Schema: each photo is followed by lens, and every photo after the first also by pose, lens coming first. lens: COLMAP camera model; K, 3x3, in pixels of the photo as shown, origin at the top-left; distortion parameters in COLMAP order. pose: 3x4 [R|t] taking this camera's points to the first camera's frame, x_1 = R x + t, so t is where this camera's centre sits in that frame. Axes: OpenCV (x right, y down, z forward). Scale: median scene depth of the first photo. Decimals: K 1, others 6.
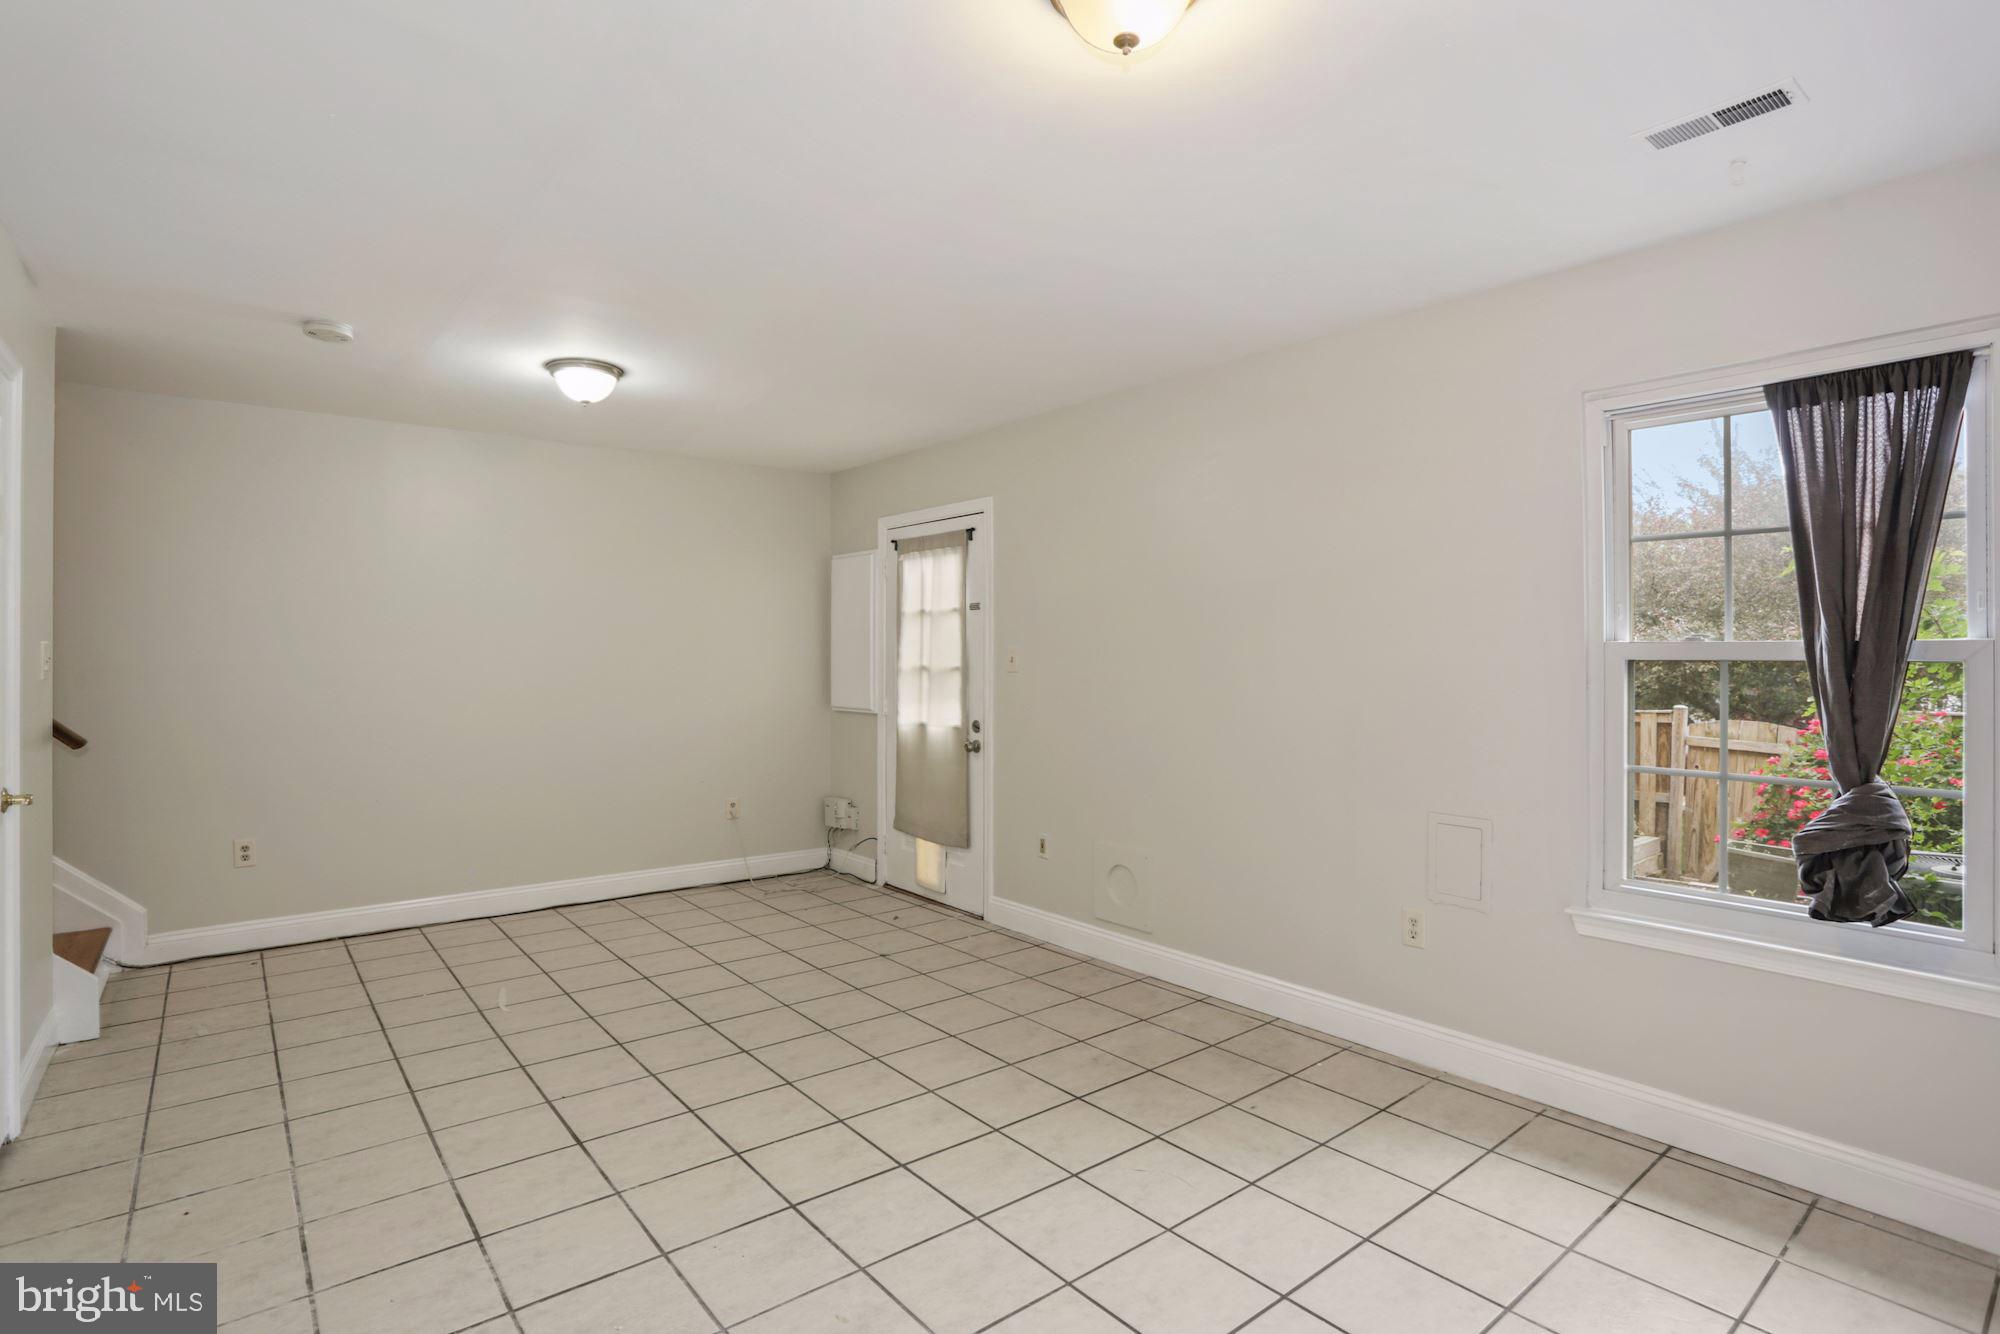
lens RADIAL K [[982.8, 0, 1002.8], [0, 982.8, 654.6], [0, 0, 1]] dist [-0.068695, 0.027703]
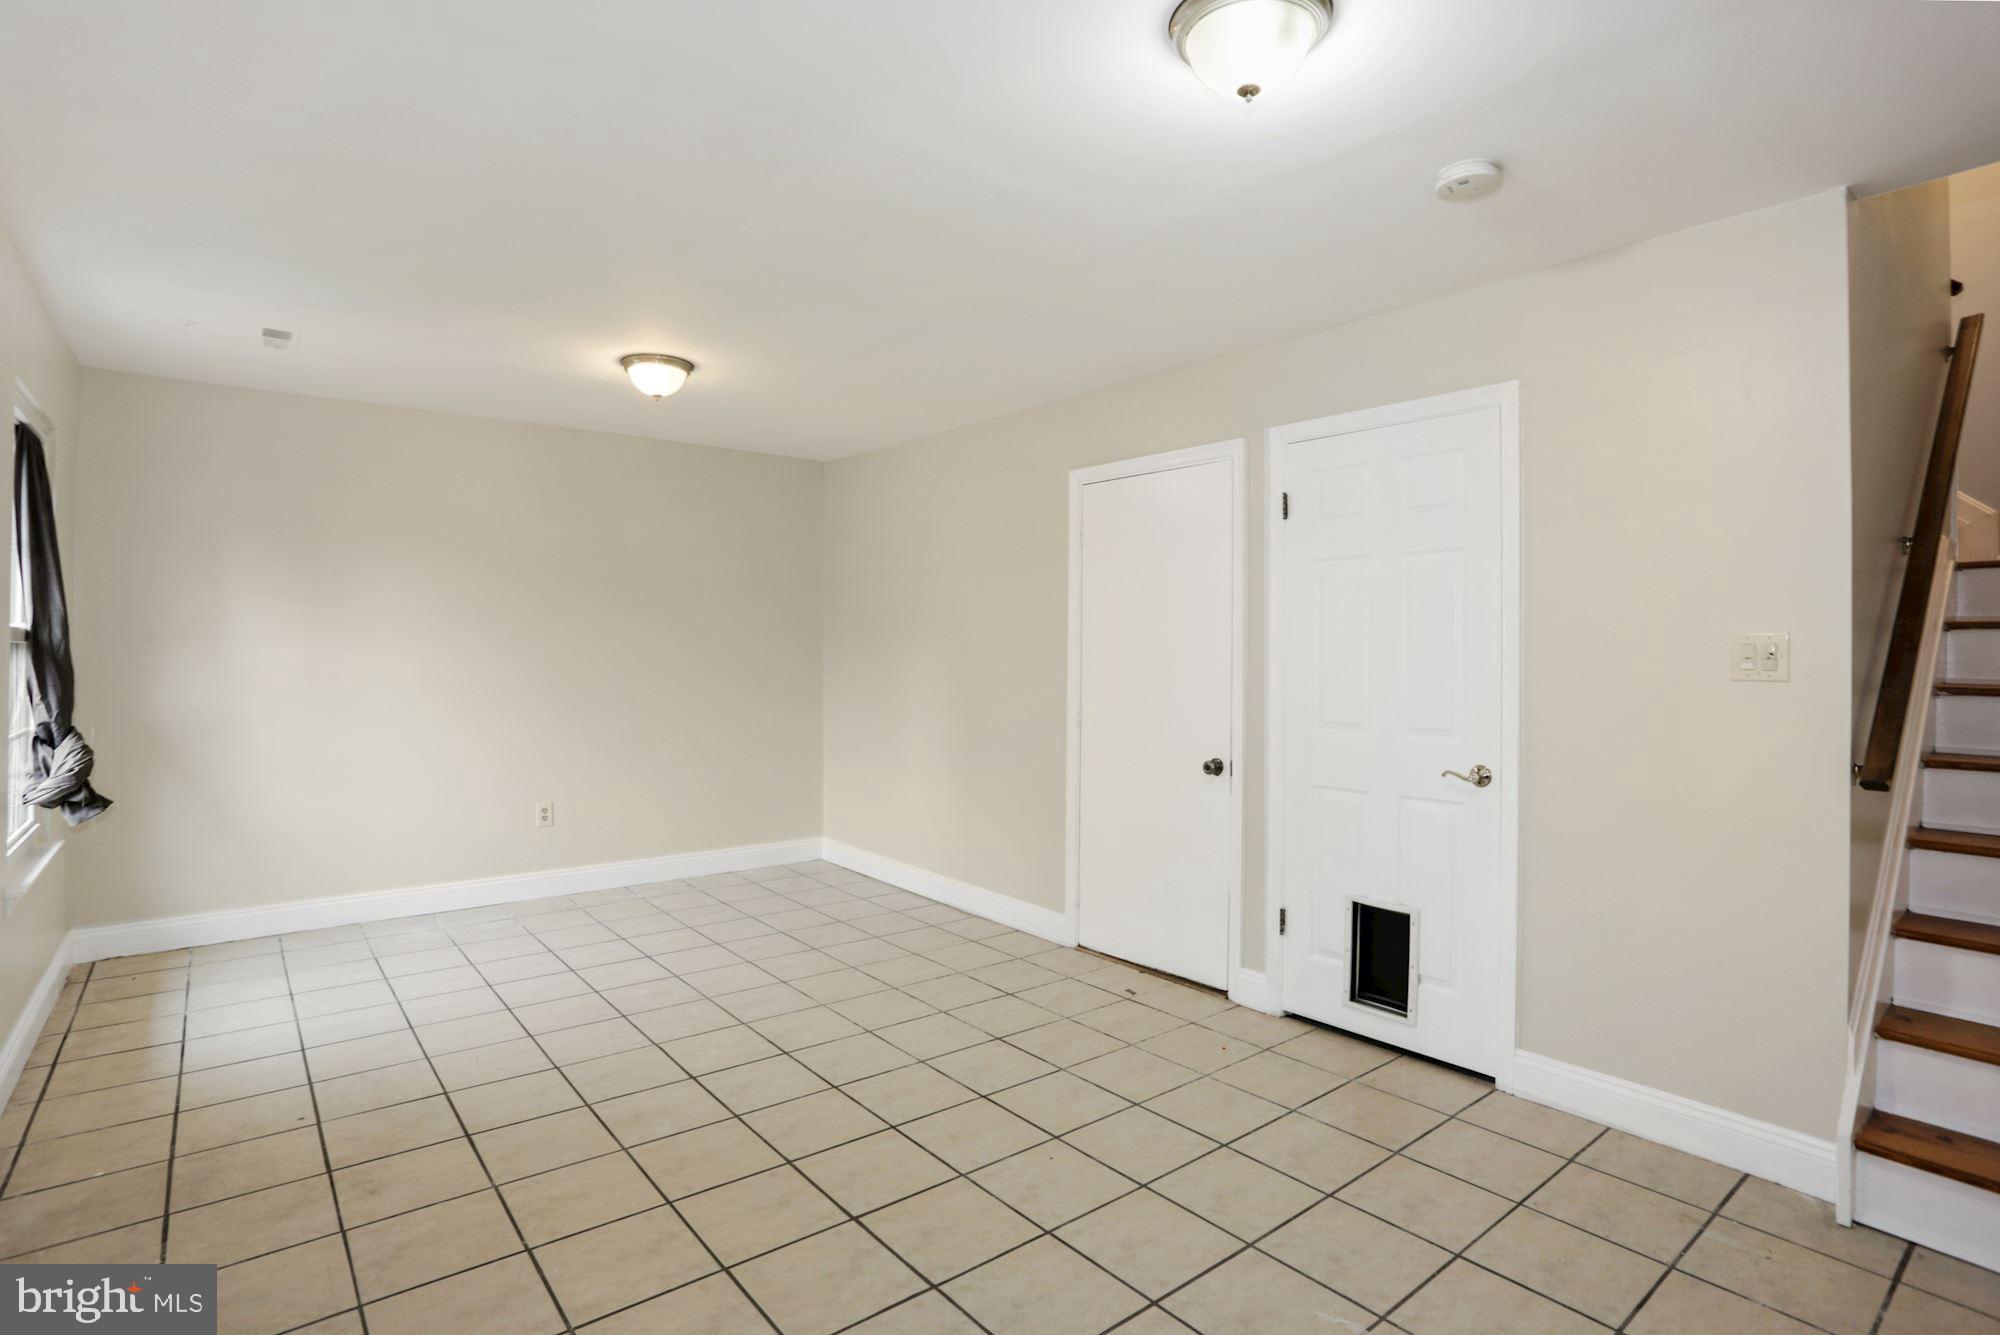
lens RADIAL K [[1001.9, 0, 1000.0], [0, 1001.9, 667.5], [0, 0, 1]] dist [-0.044481, 0.000861]
pose [[-0.999918, -0.011705, 0.005244, -0.334932], [-0.011663, 0.999899, 0.008072, 0.013996], [-0.005338, 0.008011, -0.999954, 1.544468]]
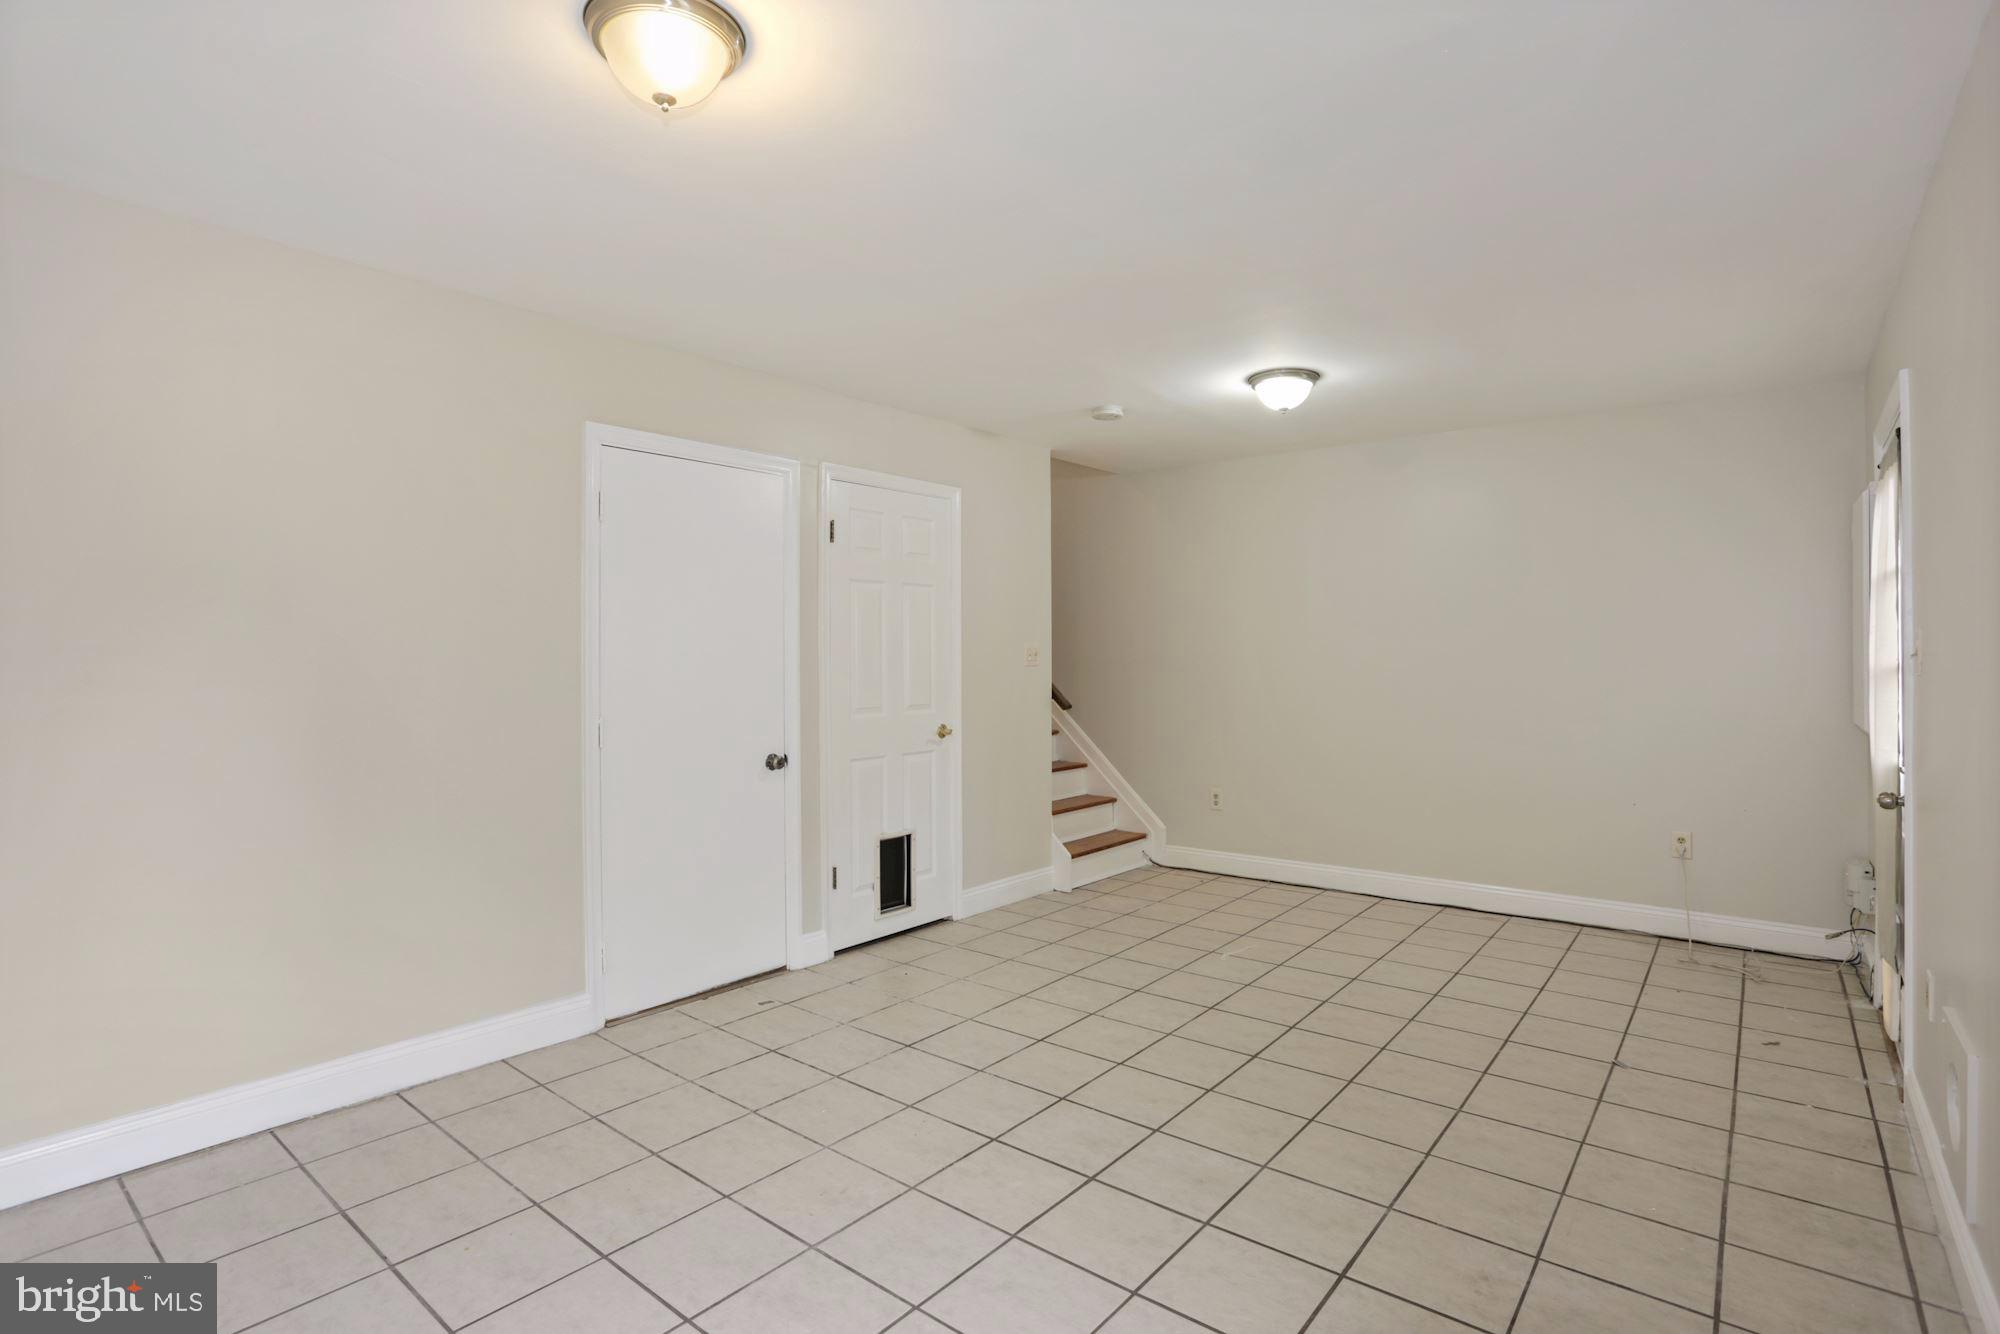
lens RADIAL K [[982.8, 0, 1002.8], [0, 982.8, 654.6], [0, 0, 1]] dist [-0.068695, 0.027703]
pose [[0.204028, -0.001695, -0.978964, 0.575795], [0.004307, 0.999990, -0.000834, 0.006856], [0.978956, -0.004047, 0.204033, 0.507942]]
